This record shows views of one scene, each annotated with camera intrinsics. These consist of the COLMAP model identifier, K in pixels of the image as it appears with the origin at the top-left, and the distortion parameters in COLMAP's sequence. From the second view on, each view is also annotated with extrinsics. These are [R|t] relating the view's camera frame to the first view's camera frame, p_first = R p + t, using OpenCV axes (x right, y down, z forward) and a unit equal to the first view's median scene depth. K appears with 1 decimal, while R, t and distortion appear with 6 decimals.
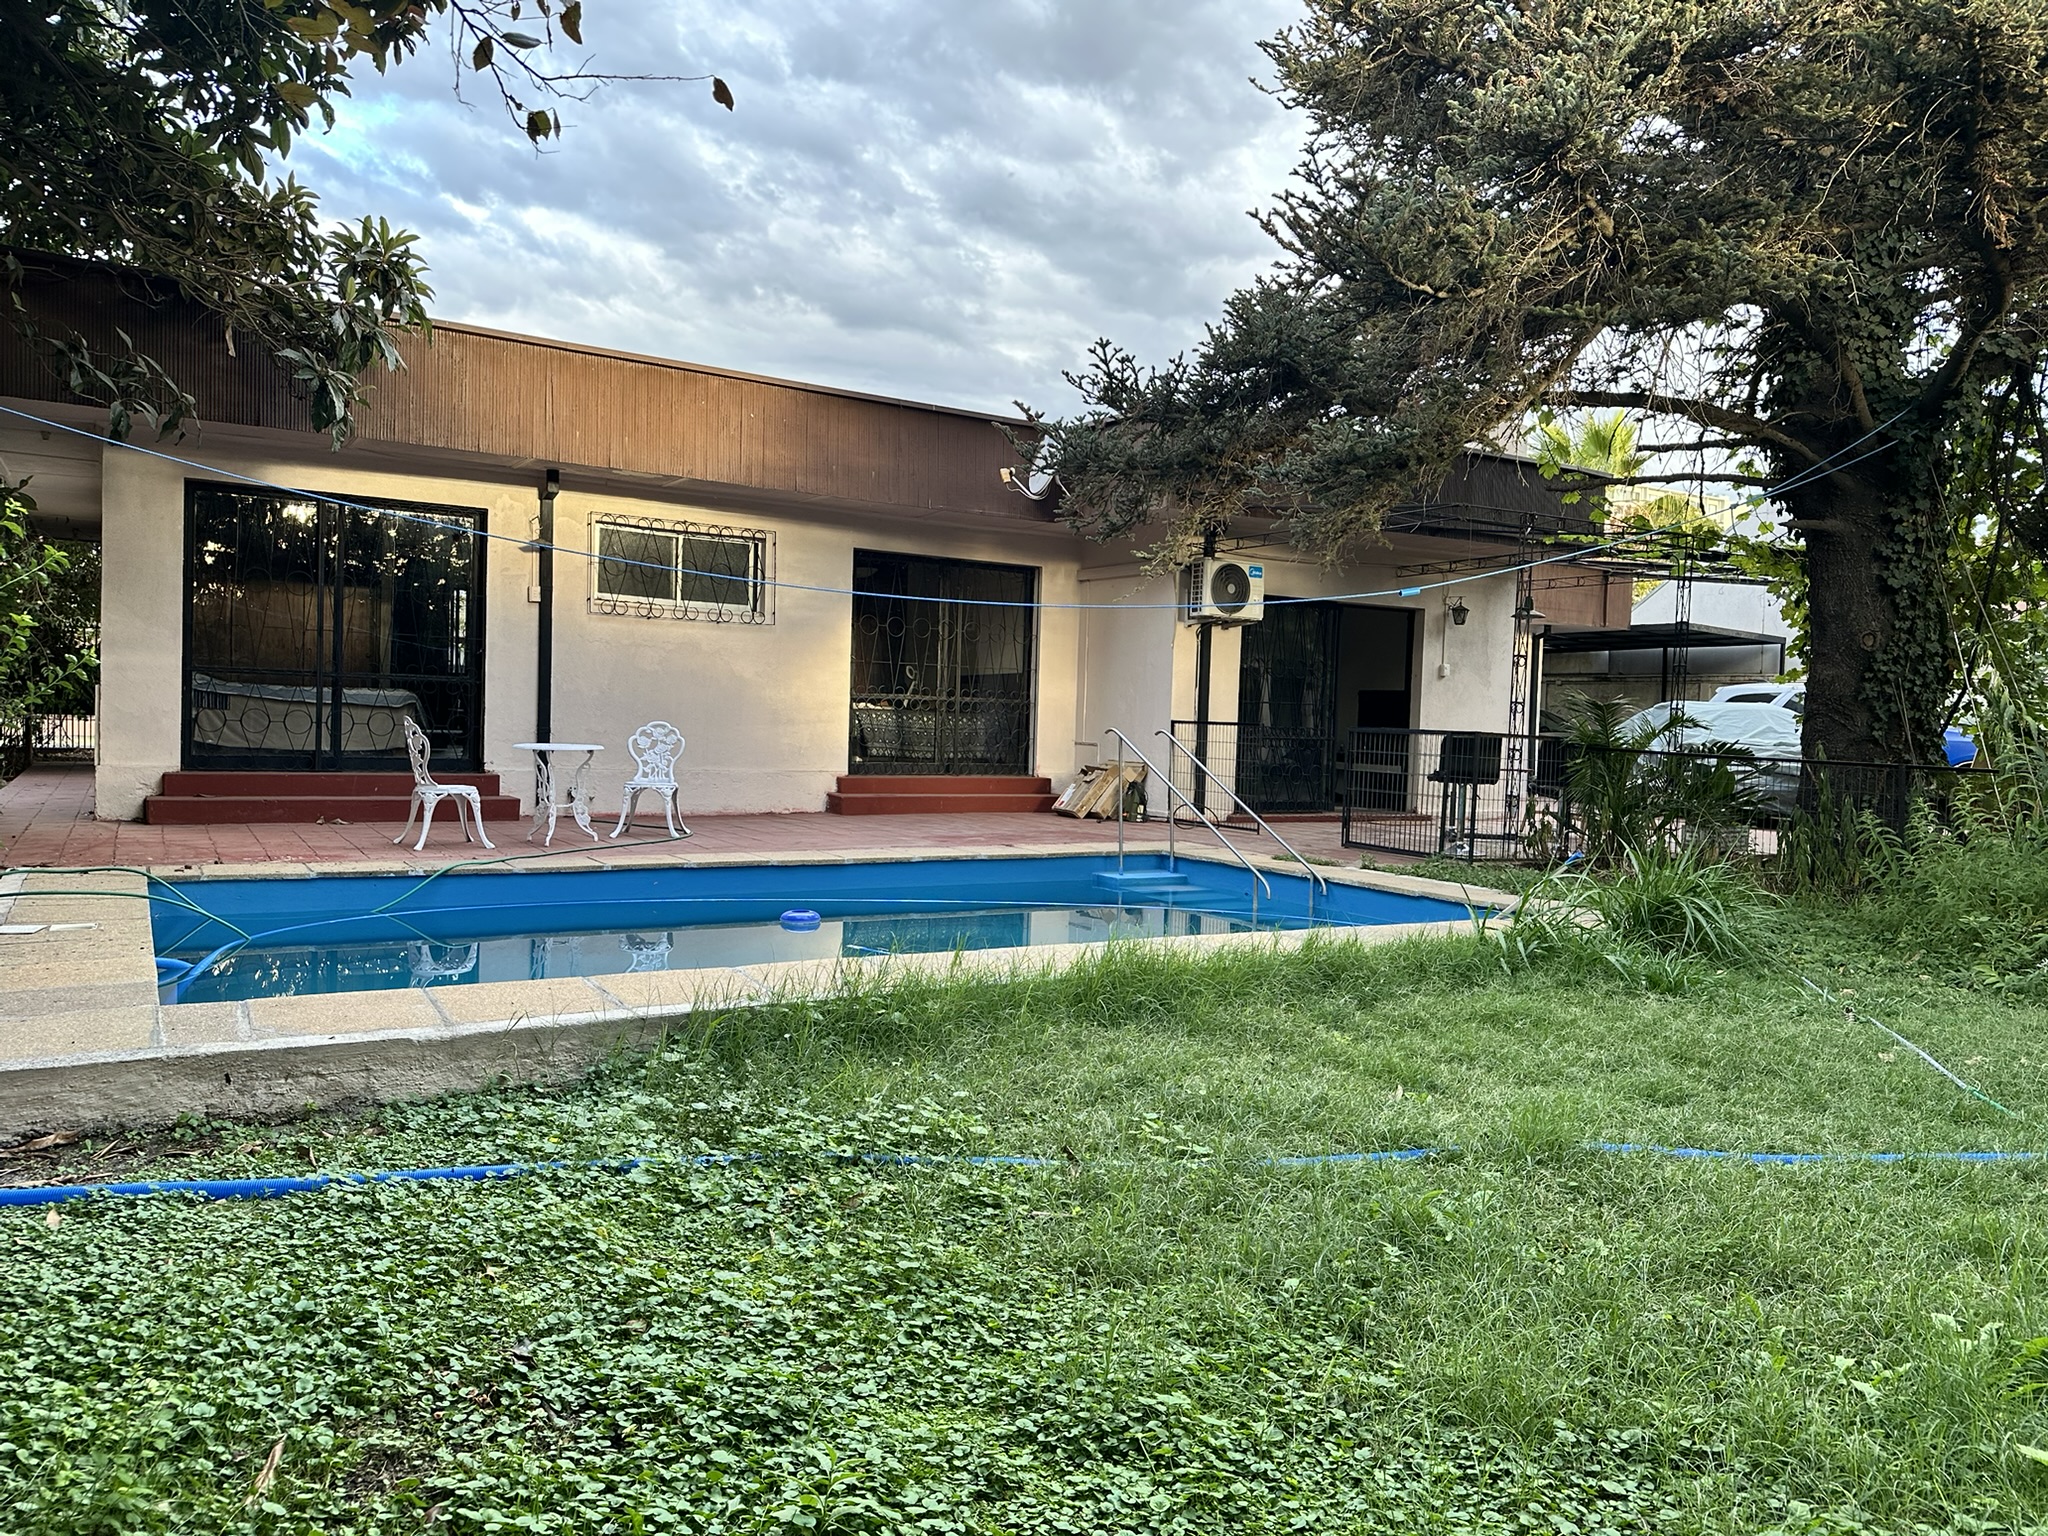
lens RADIAL K [[1407.4, 0, 1024.0], [0, 1407.4, 768.0], [0, 0, 1]] dist [-0.003319, -0.006630]
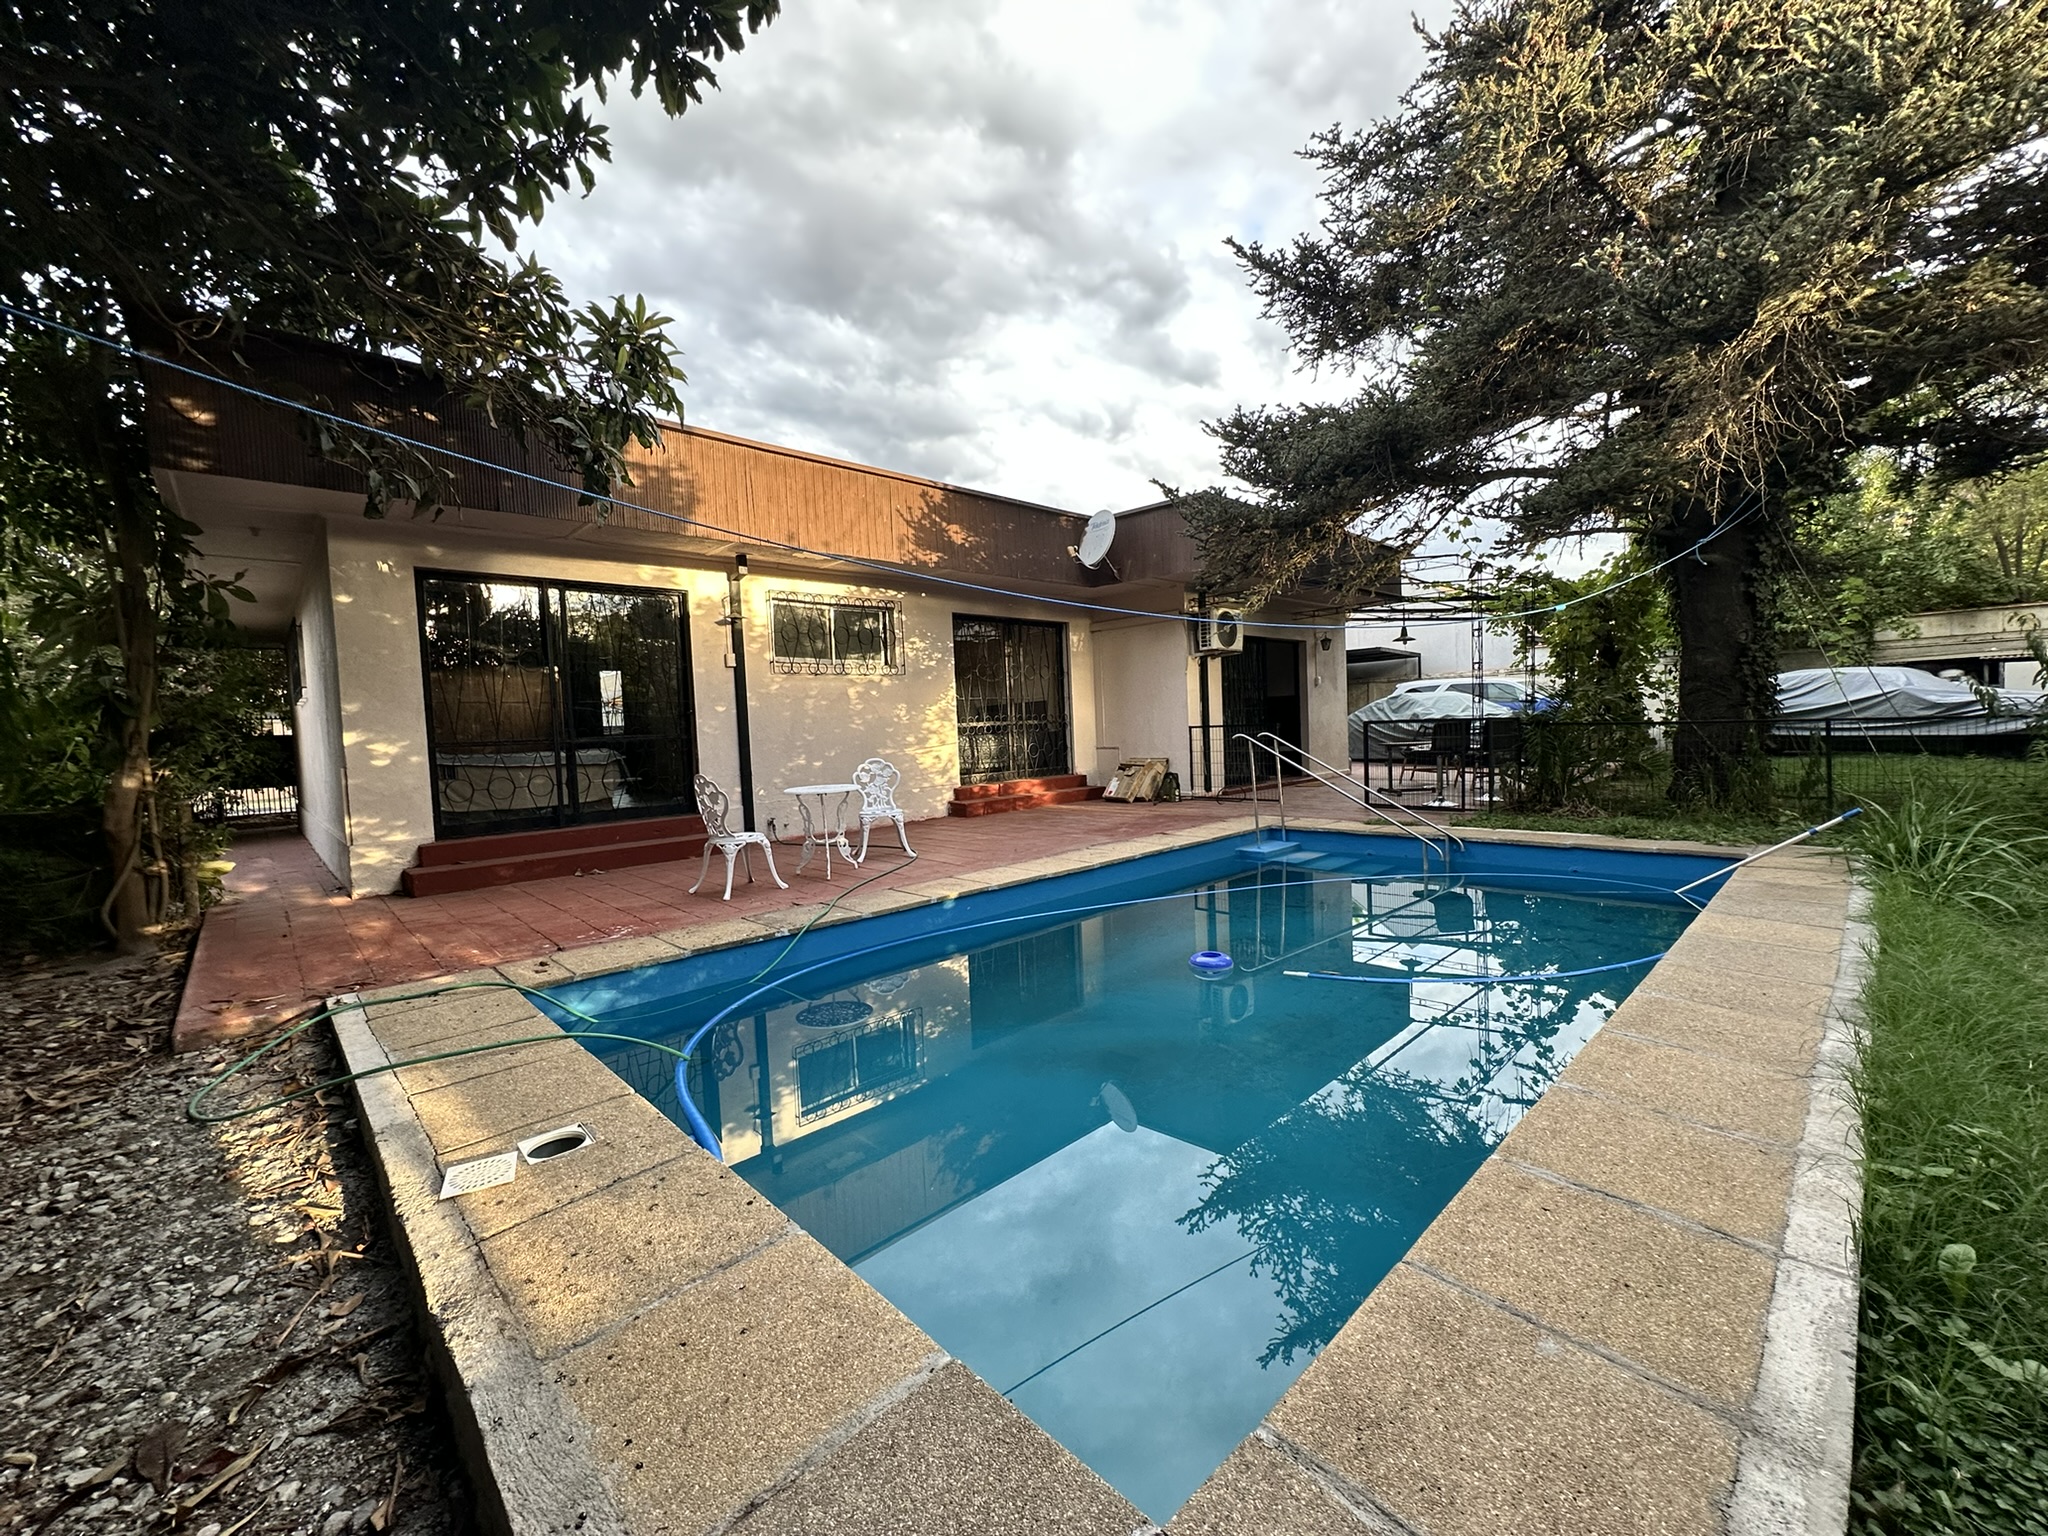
lens RADIAL K [[820.1, 0, 1024.0], [0, 820.1, 768.0], [0, 0, 1]] dist [0.000779, 0.000197]
pose [[0.975866, -0.082843, 0.202046, -0.228844], [0.079574, 0.996534, 0.024260, -0.026516], [-0.203355, -0.007597, 0.979076, 0.240894]]
